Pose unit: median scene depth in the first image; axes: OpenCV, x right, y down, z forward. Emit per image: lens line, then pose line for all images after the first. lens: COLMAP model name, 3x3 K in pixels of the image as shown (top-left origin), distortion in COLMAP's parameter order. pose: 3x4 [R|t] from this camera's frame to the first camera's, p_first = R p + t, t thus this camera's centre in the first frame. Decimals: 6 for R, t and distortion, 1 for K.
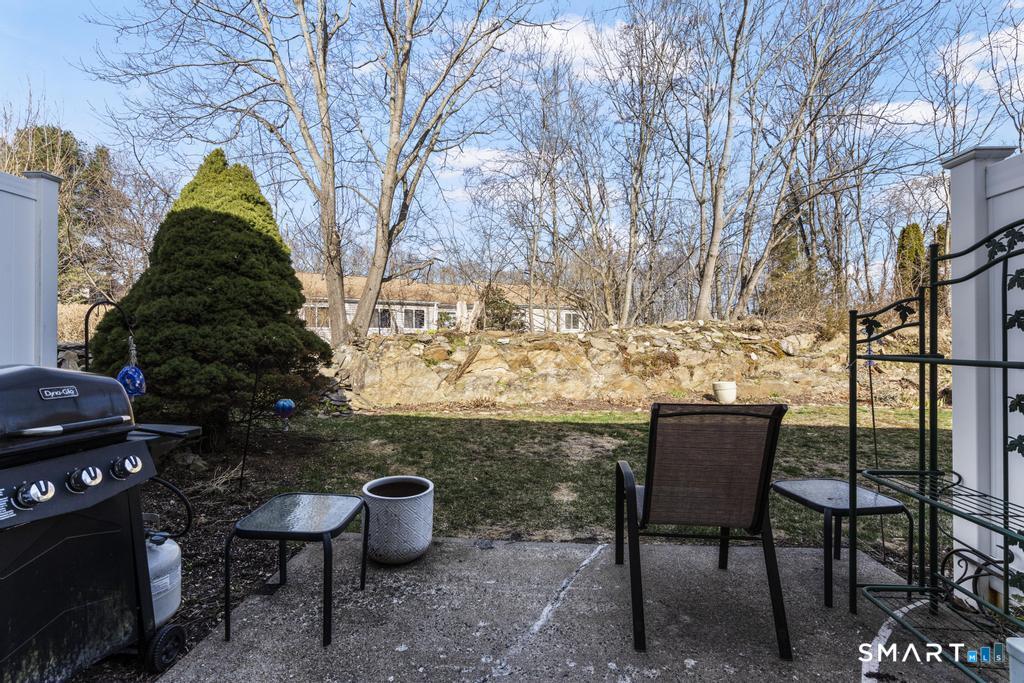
lens RADIAL K [[462.0, 0, 511.3], [0, 462.0, 343.6], [0, 0, 1]] dist [-0.007434, 0.004471]
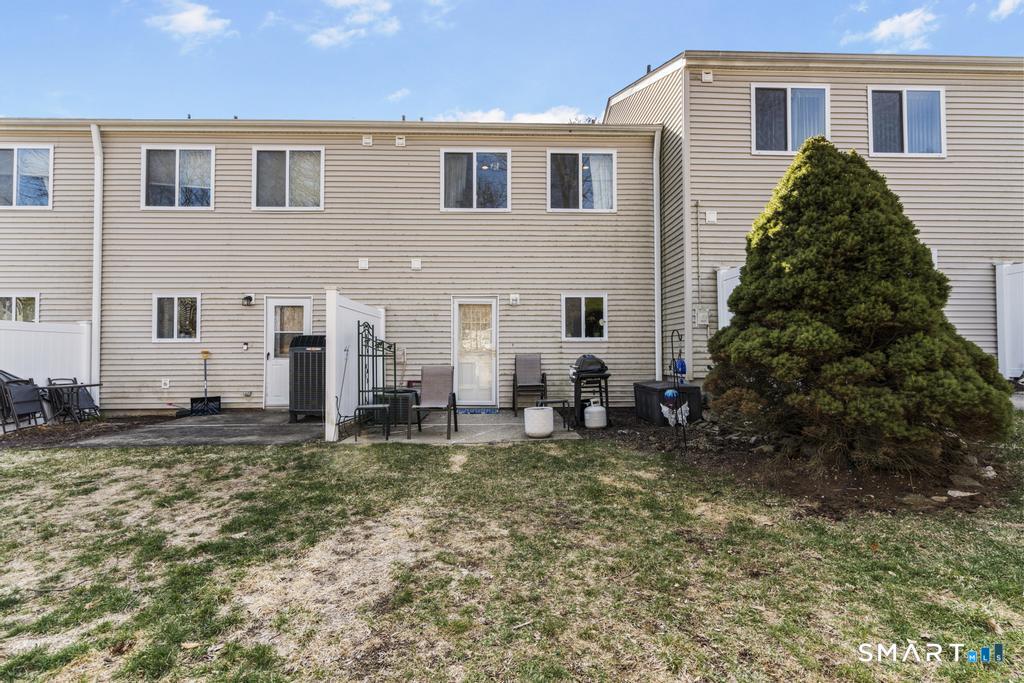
lens RADIAL K [[462.0, 0, 513.6], [0, 462.0, 344.0], [0, 0, 1]] dist [-0.007434, 0.004471]
pose [[-0.995663, 0.002425, -0.093006, 0.121092], [0.004381, 0.999773, -0.020832, 0.014378], [0.092934, -0.021149, -0.995448, 3.639394]]
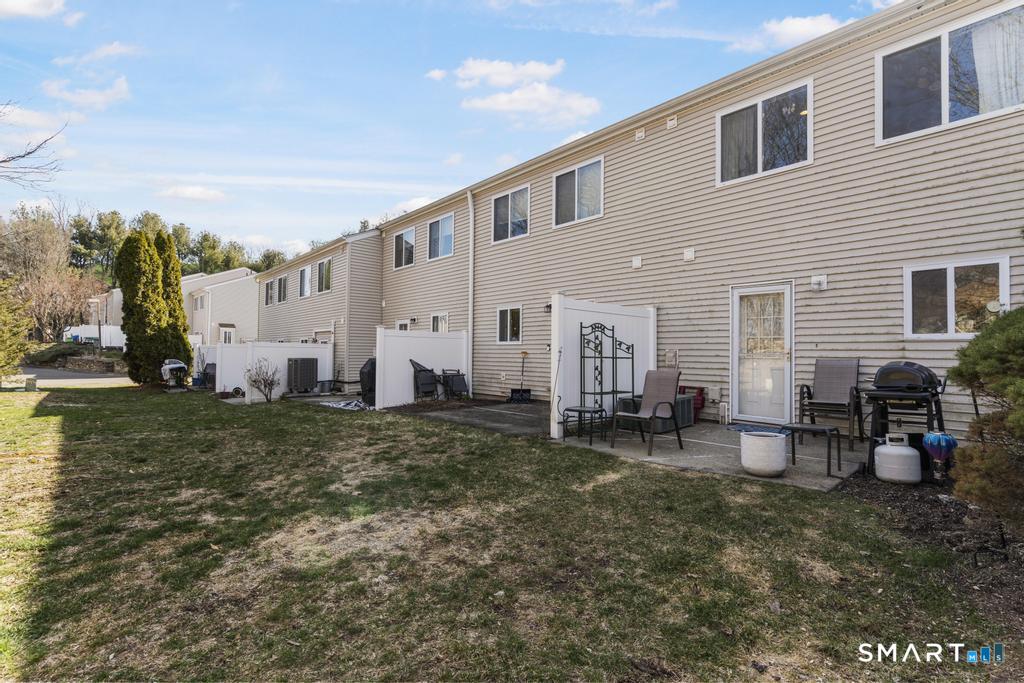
lens RADIAL K [[462.0, 0, 508.3], [0, 462.0, 343.4], [0, 0, 1]] dist [-0.007434, 0.004471]
pose [[-0.720097, 0.009167, 0.693813, -0.809666], [-0.008361, 0.999725, -0.021887, 0.004471], [-0.693823, -0.021562, -0.719823, 3.113425]]
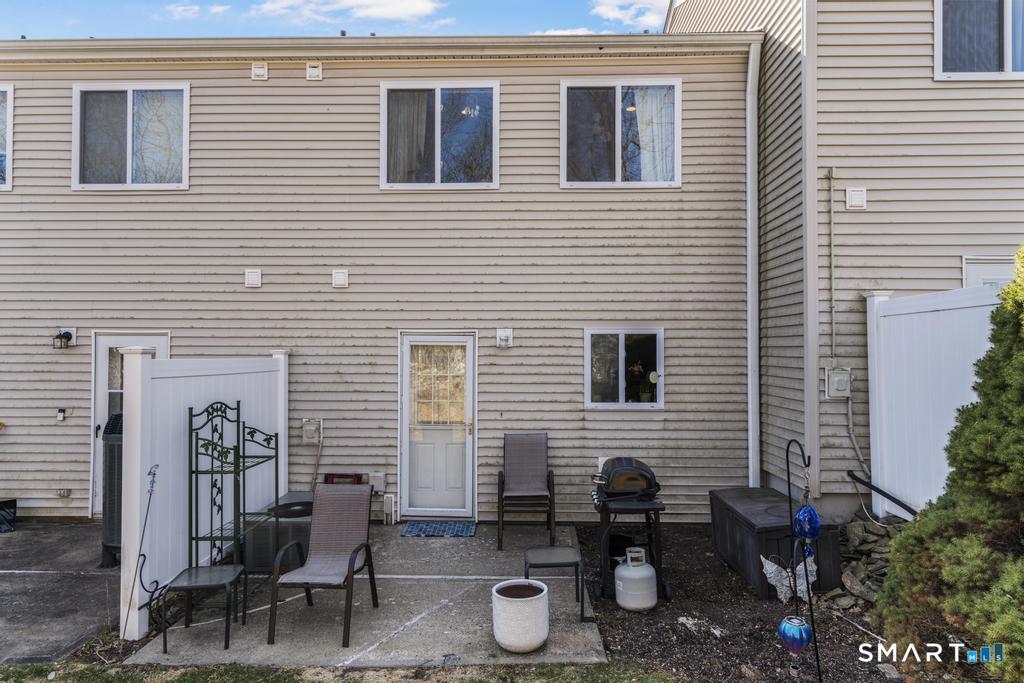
lens RADIAL K [[612.3, 0, 512.6], [0, 612.3, 343.8], [0, 0, 1]] dist [0.015468, -0.006987]
pose [[-0.999351, -0.000317, -0.036033, -0.174057], [0.000252, 0.999875, -0.015792, -0.353986], [0.036033, -0.015791, -0.999226, 2.835311]]
